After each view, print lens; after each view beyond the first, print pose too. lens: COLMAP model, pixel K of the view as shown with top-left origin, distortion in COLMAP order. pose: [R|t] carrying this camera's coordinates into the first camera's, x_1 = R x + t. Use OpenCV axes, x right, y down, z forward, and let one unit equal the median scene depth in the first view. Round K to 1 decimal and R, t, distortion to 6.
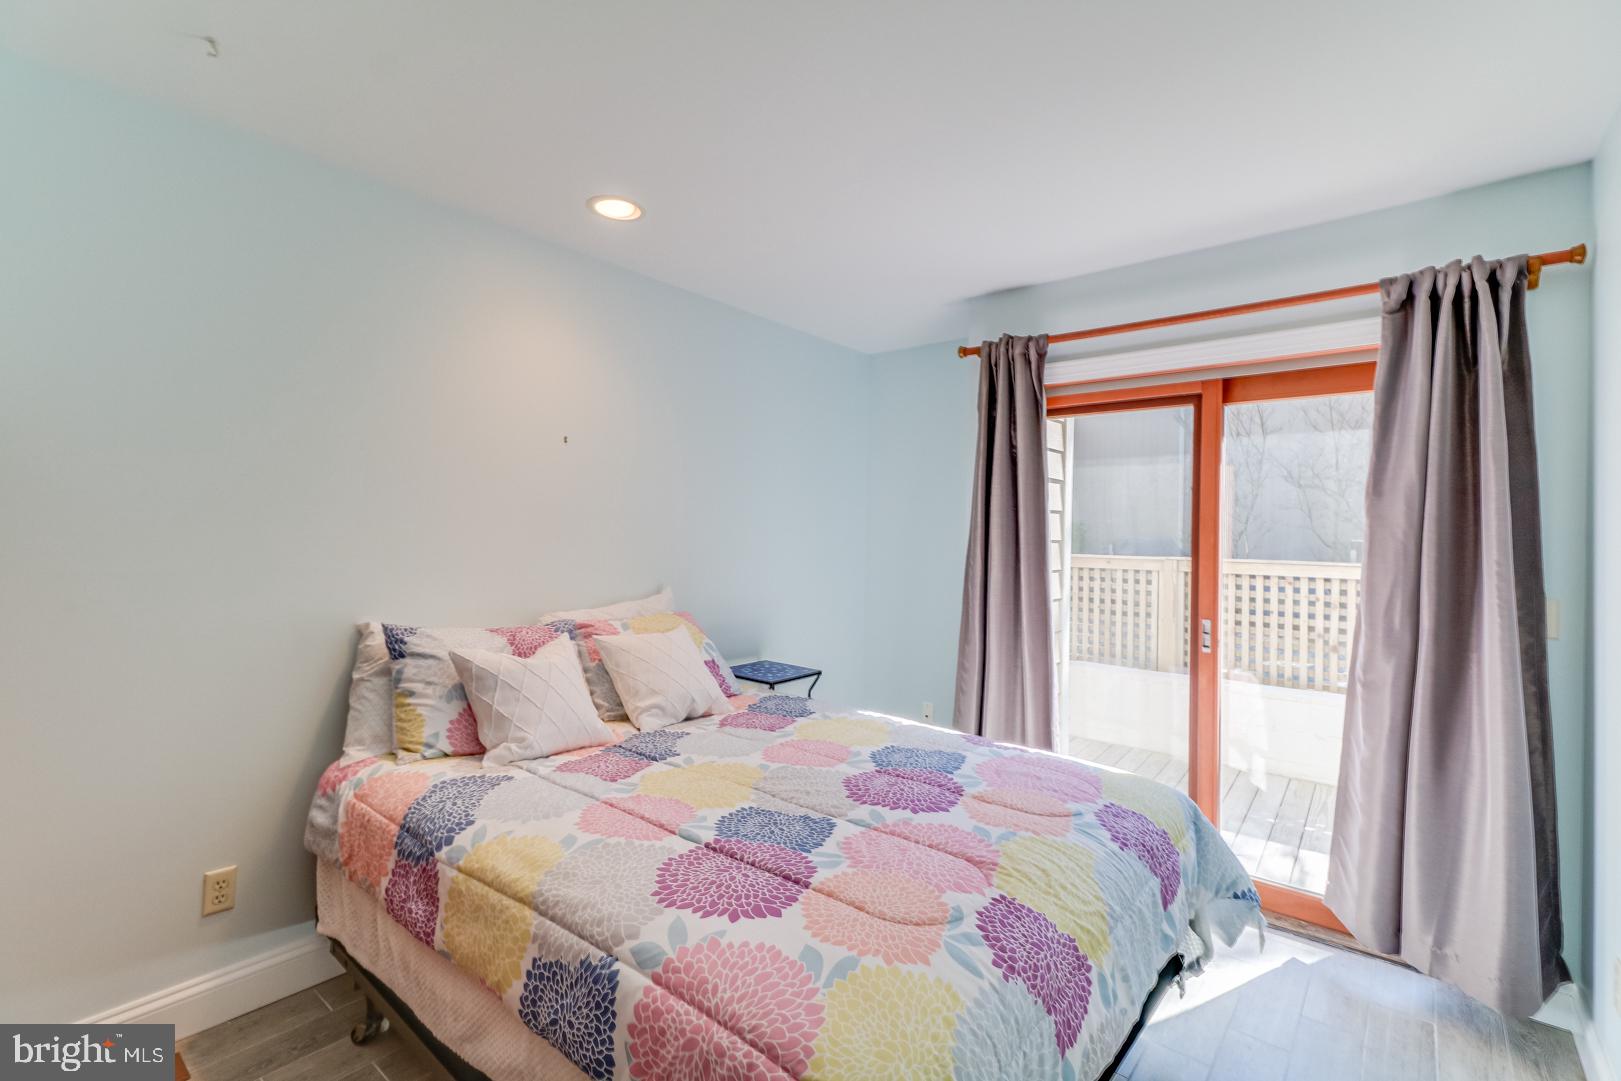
lens RADIAL K [[740.3, 0, 806.5], [0, 740.3, 534.1], [0, 0, 1]] dist [0.006164, -0.002453]
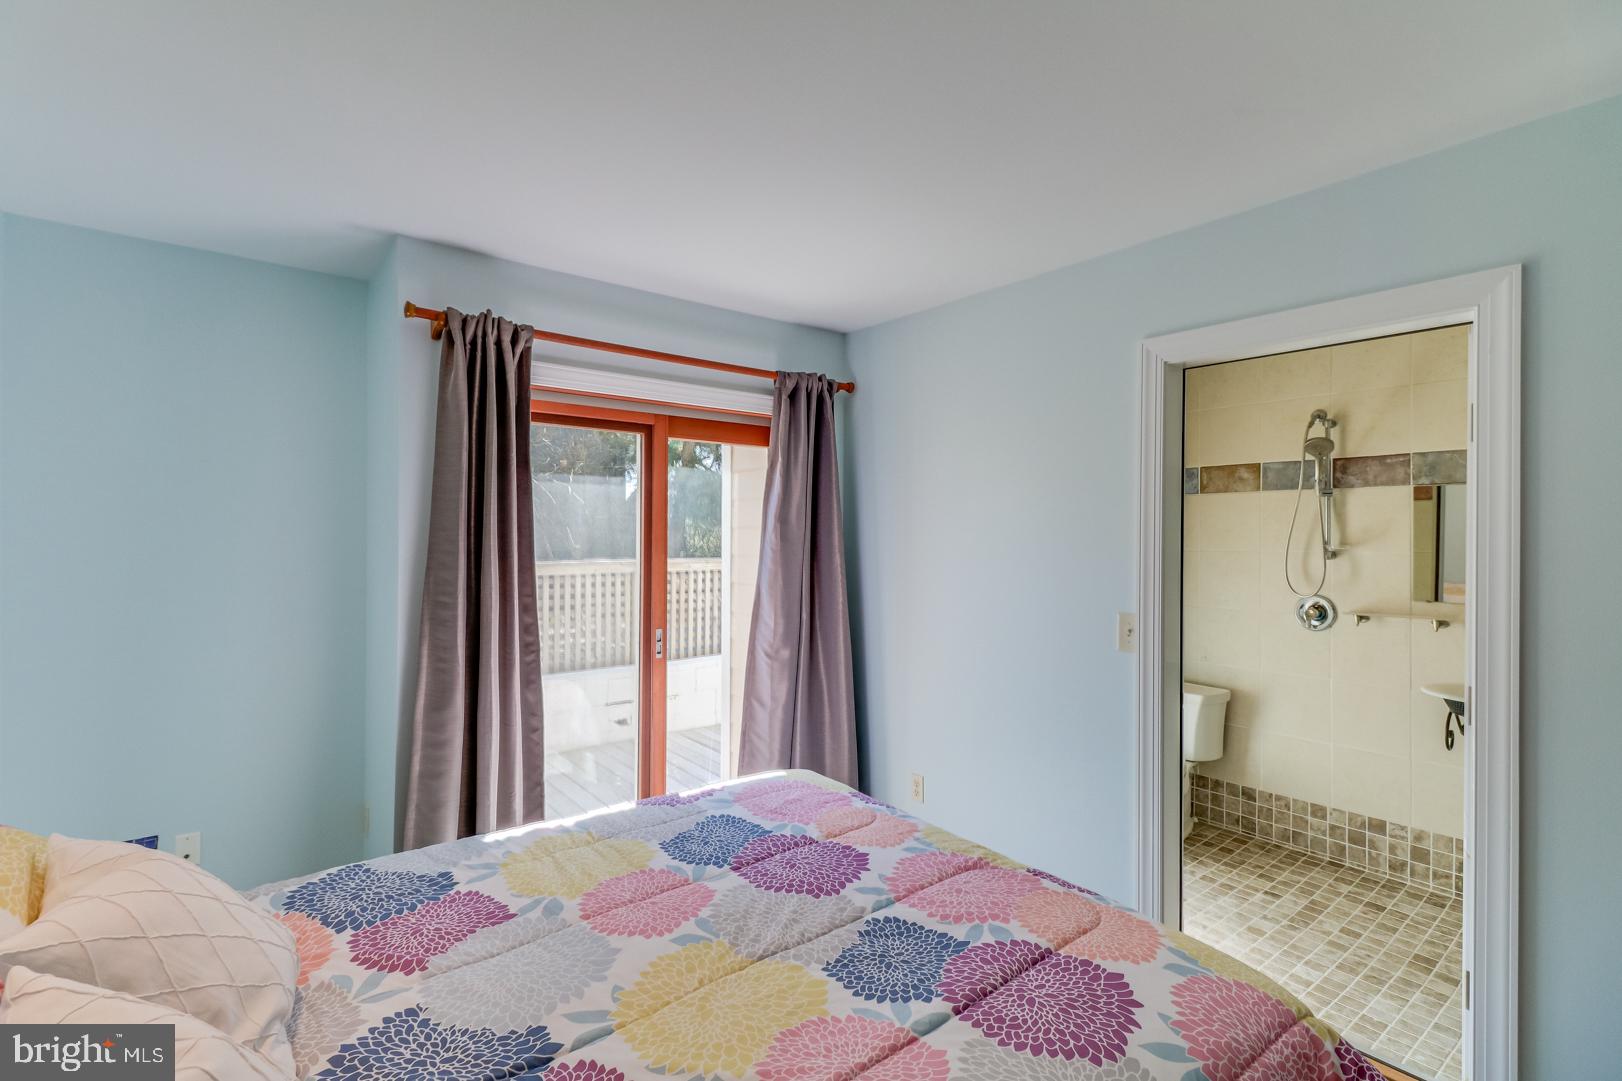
lens RADIAL K [[740.7, 0, 807.7], [0, 740.7, 535.7], [0, 0, 1]] dist [0.006164, -0.002453]
pose [[0.197057, -0.020198, 0.980184, -0.819989], [-0.003695, 0.999765, 0.021344, -0.080341], [-0.980385, -0.007828, 0.196936, 0.904604]]
